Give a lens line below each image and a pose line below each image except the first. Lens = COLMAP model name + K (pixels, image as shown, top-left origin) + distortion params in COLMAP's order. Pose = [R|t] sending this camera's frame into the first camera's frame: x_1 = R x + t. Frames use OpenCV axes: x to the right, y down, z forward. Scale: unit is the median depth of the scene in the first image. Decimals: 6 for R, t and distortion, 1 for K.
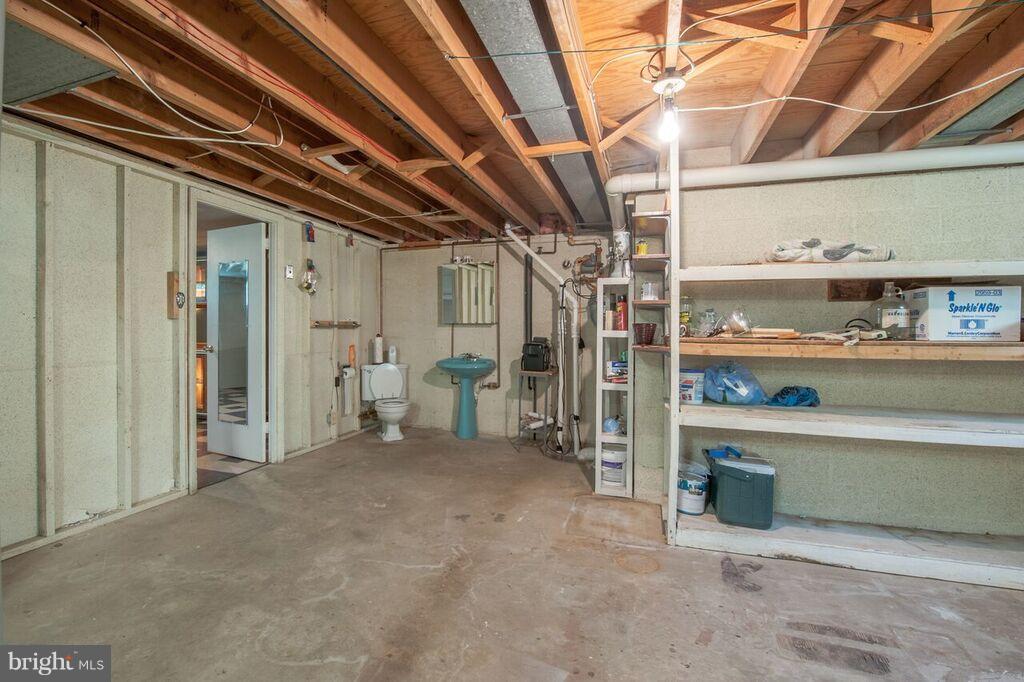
lens RADIAL K [[459.4, 0, 517.2], [0, 459.4, 344.2], [0, 0, 1]] dist [-0.001587, -0.000269]
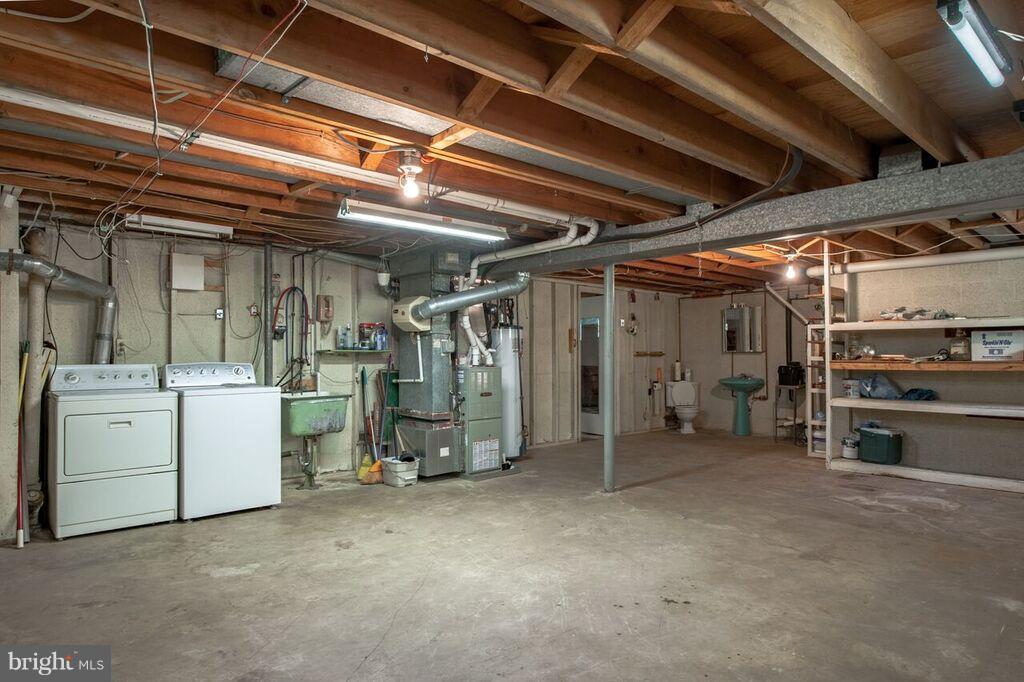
lens RADIAL K [[459.4, 0, 517.2], [0, 459.4, 344.2], [0, 0, 1]] dist [-0.001587, -0.000269]
pose [[0.801679, -0.025063, -0.597229, 0.176173], [-0.010347, 0.998389, -0.055787, 0.015409], [0.597665, 0.050903, 0.800128, -0.511123]]
